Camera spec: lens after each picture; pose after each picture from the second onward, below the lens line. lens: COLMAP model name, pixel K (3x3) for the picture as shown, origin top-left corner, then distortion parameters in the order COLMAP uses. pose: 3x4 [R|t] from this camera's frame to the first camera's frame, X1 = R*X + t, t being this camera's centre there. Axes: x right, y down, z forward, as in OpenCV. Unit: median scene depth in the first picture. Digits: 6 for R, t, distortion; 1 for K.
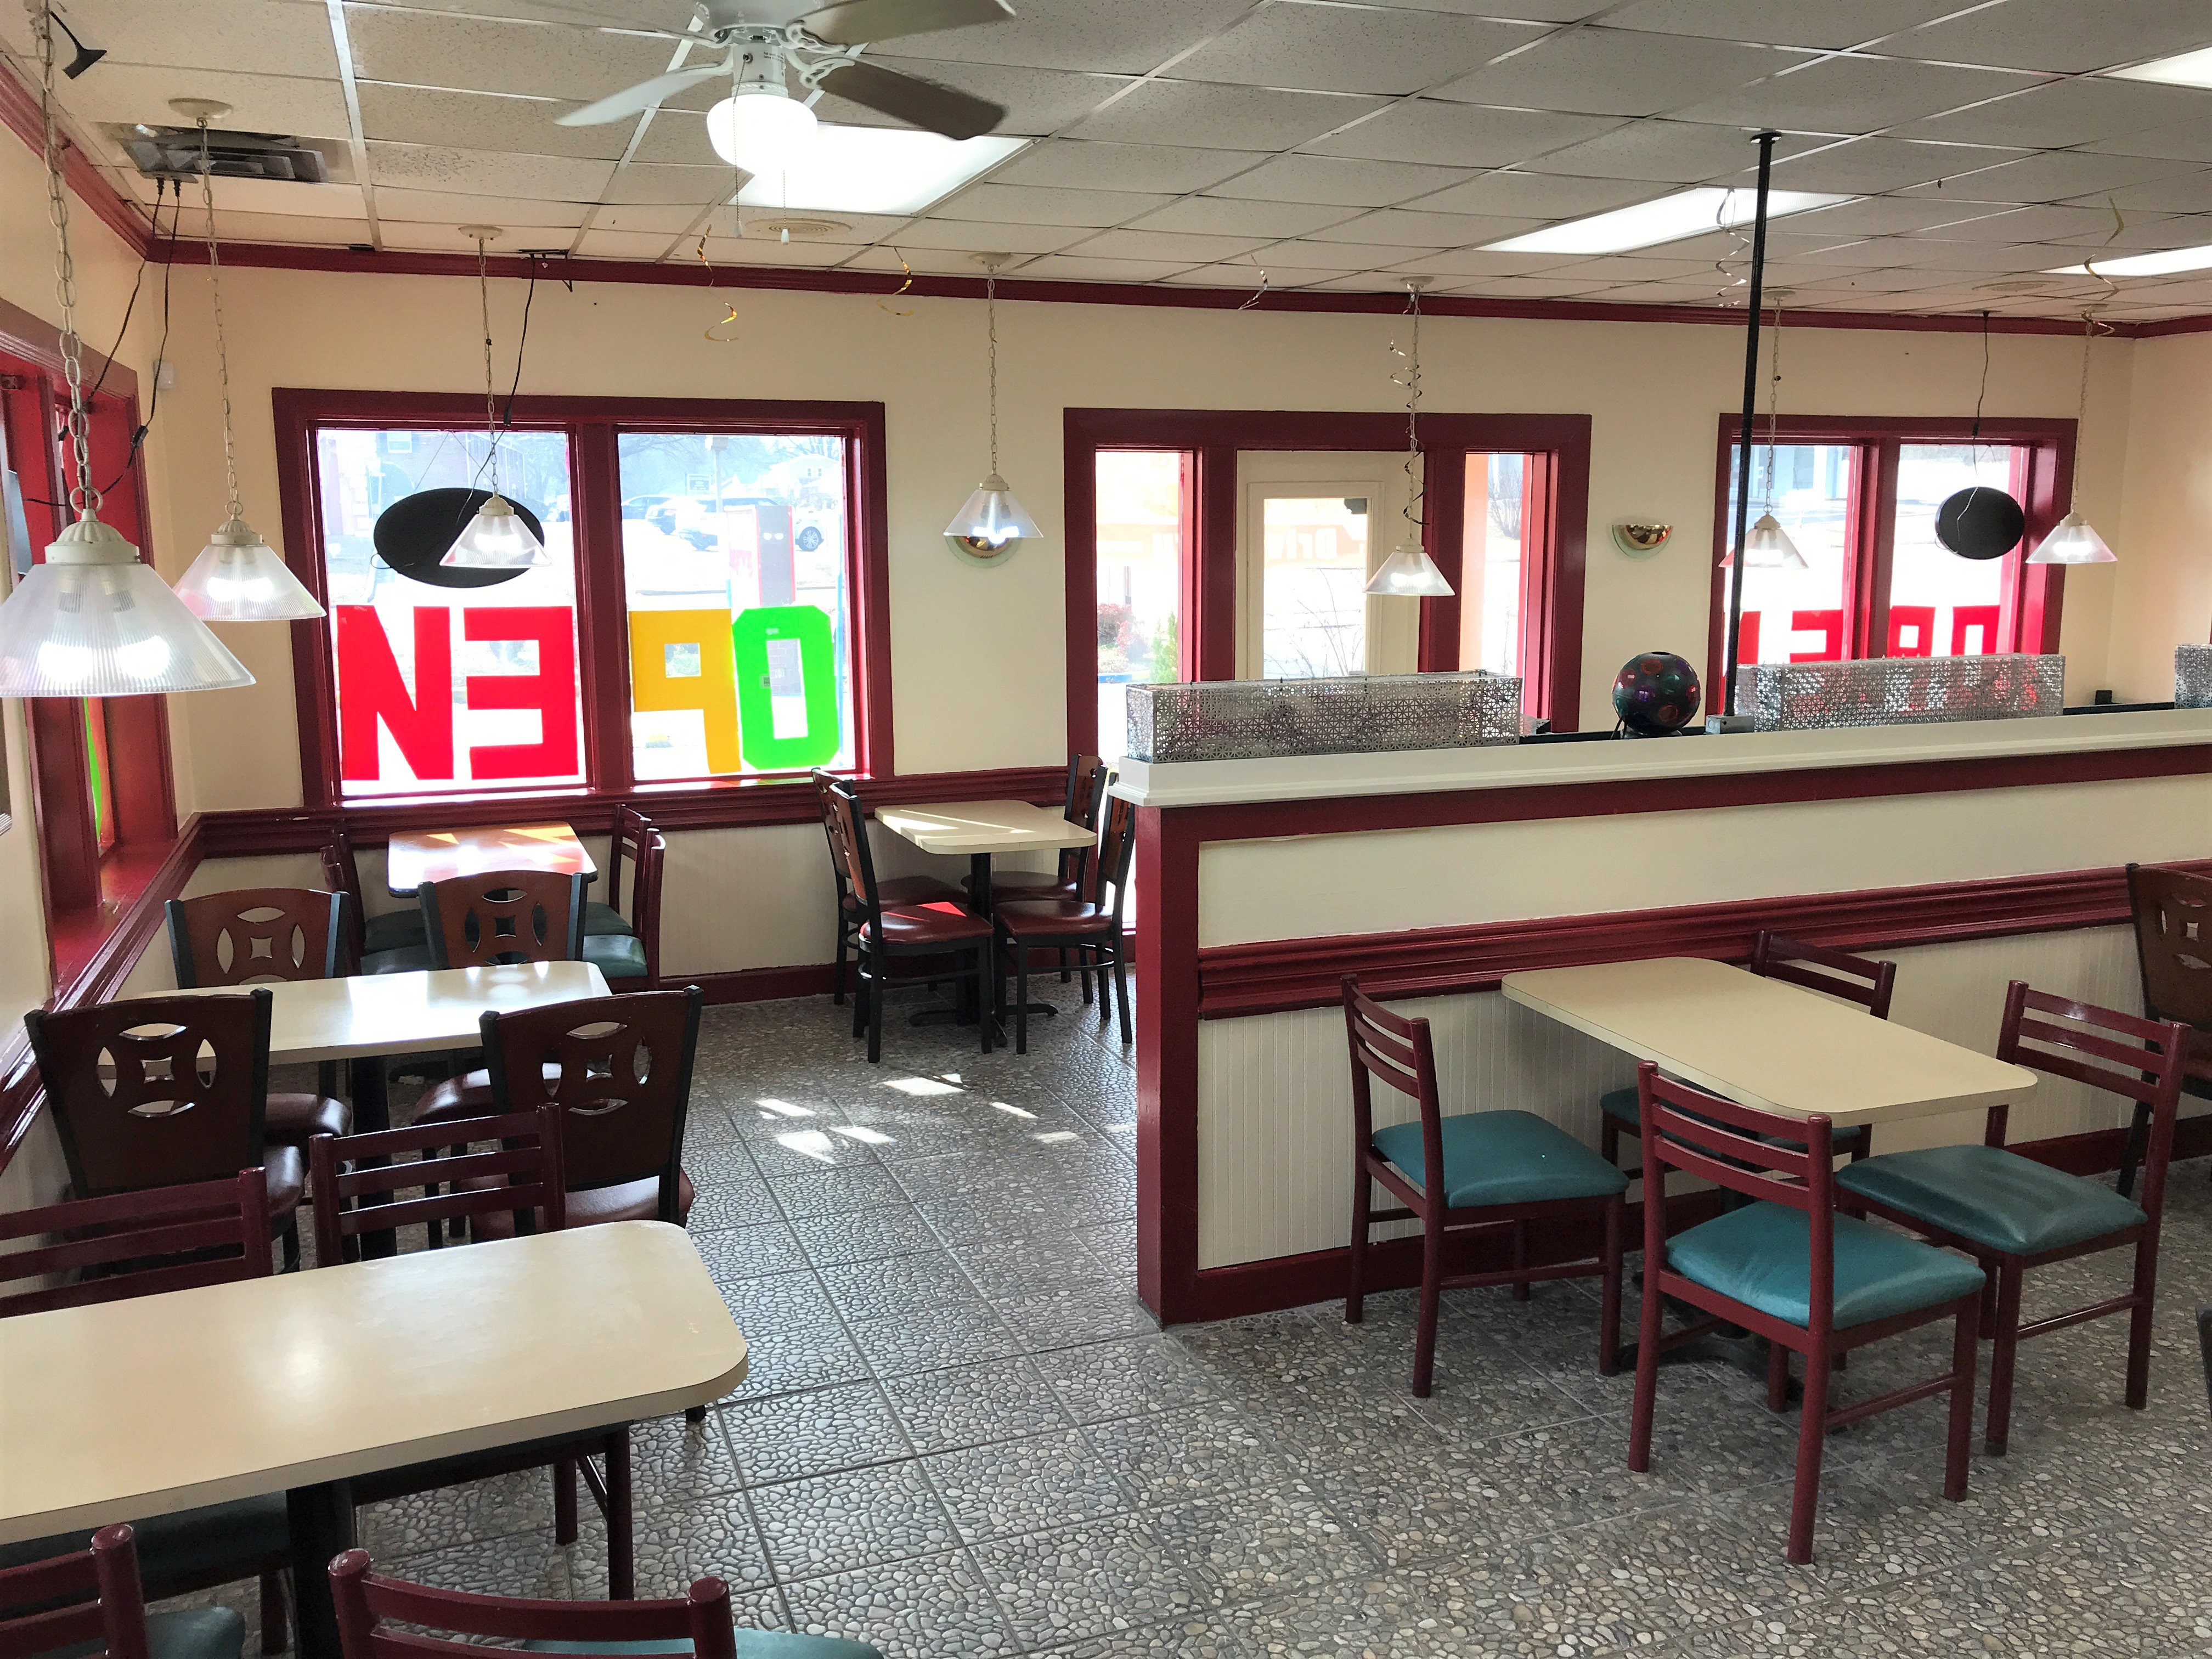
lens RADIAL K [[1777.9, 0, 1106.0], [0, 1777.9, 829.5], [0, 0, 1]] dist [0.046115, -0.007115]
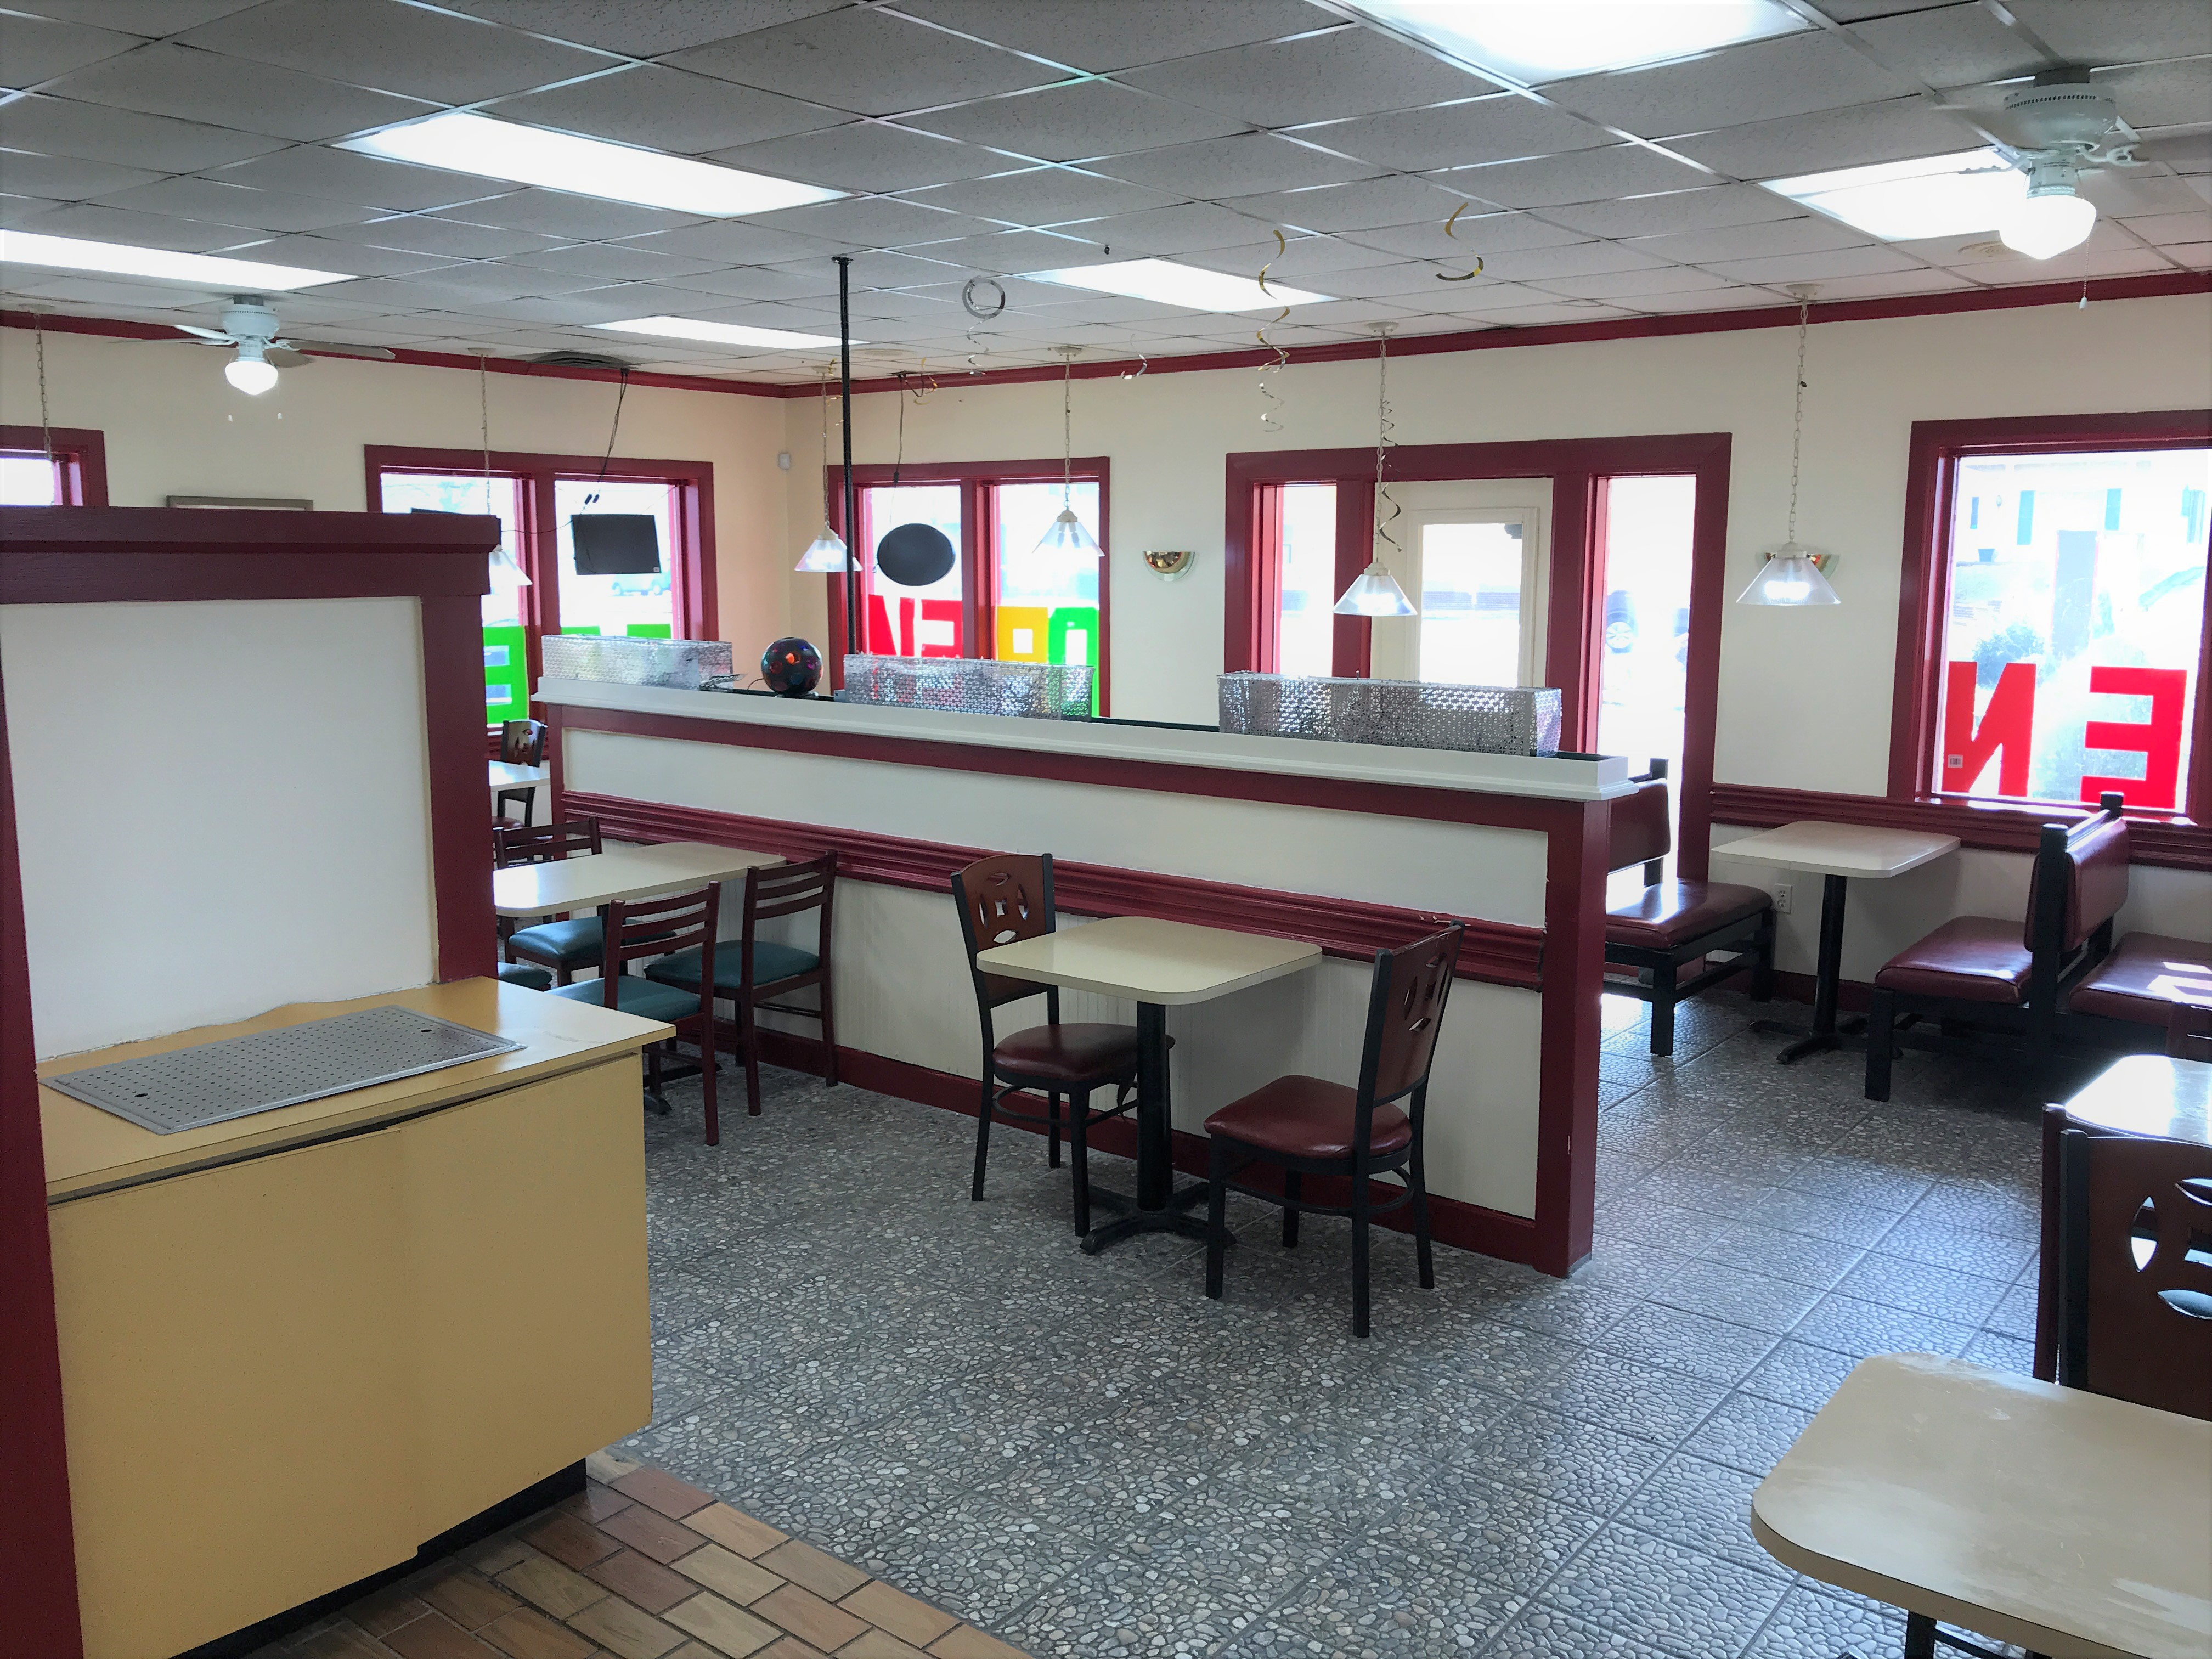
lens RADIAL K [[1816.0, 0, 1106.0], [0, 1816.0, 829.5], [0, 0, 1]] dist [0.079748, -0.001179]
pose [[0.512231, 0.136305, -0.847962, 1.082113], [-0.153138, 0.985999, 0.065987, -0.053288], [0.845085, 0.096055, 0.525933, 0.307109]]
